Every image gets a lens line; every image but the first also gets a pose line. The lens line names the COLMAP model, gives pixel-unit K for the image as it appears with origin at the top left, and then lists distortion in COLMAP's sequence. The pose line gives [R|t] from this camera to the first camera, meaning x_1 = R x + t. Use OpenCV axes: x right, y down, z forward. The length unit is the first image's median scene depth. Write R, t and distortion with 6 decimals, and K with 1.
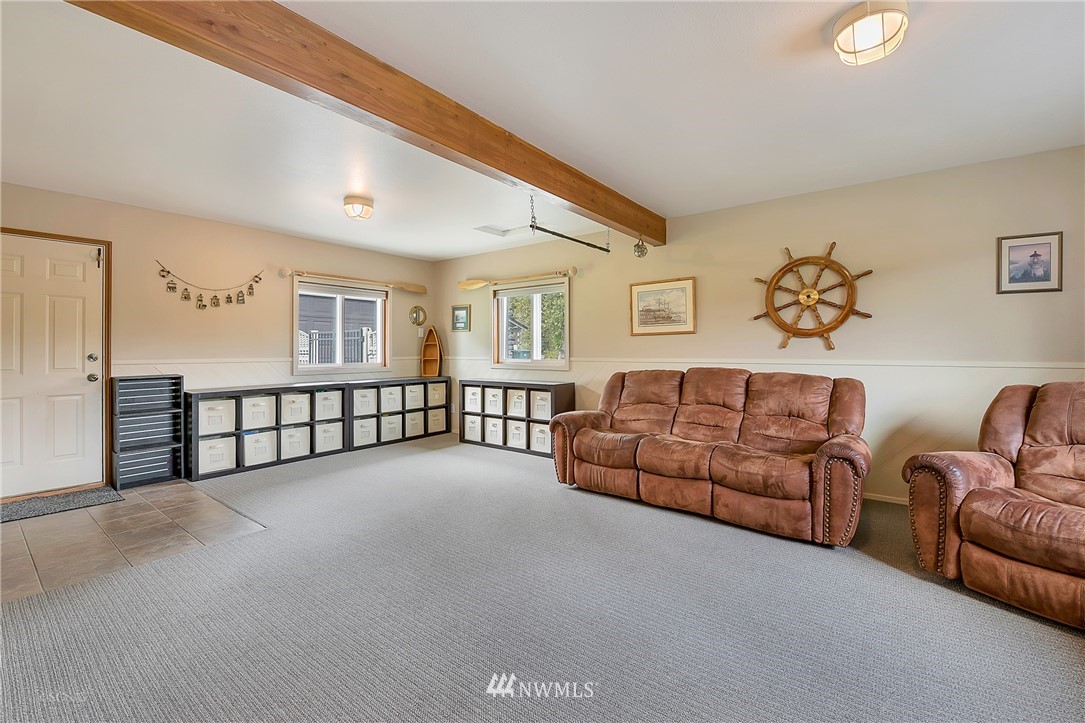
lens RADIAL K [[457.1, 0, 546.1], [0, 457.1, 360.2], [0, 0, 1]] dist [-0.015376, -0.001635]
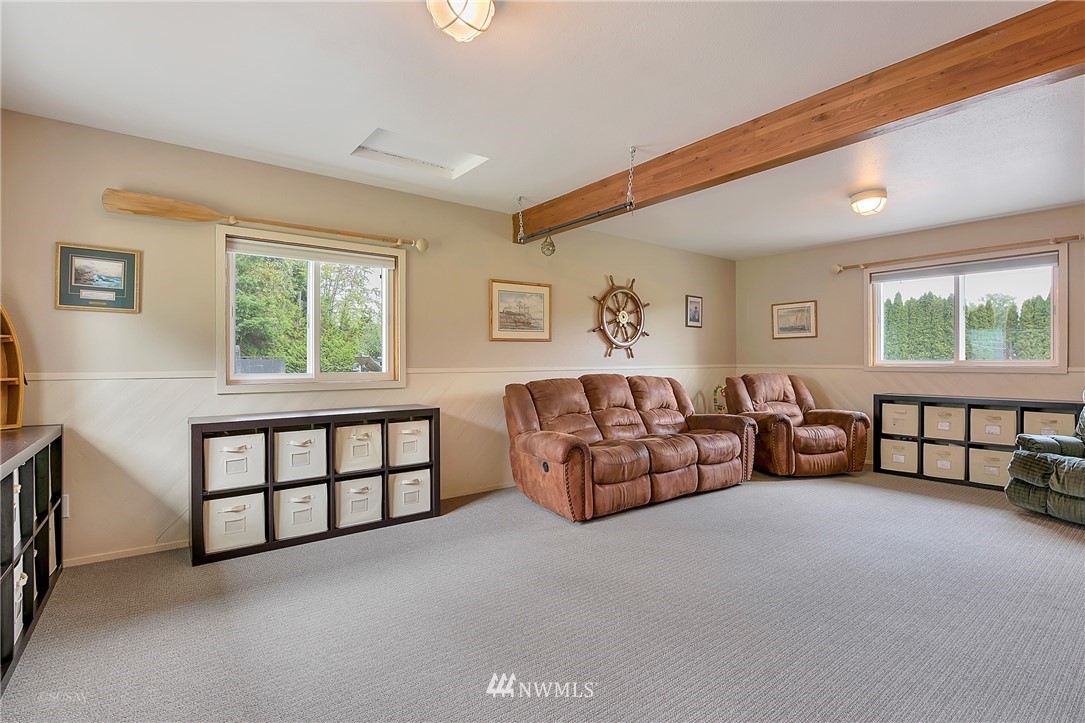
lens RADIAL K [[509.2, 0, 542.9], [0, 509.2, 363.5], [0, 0, 1]] dist [-0.015778, -0.000708]
pose [[0.264940, -0.000589, 0.964265, -0.731681], [0.024108, 0.999691, -0.006013, -0.004179], [-0.963964, 0.024840, 0.264872, 0.702341]]
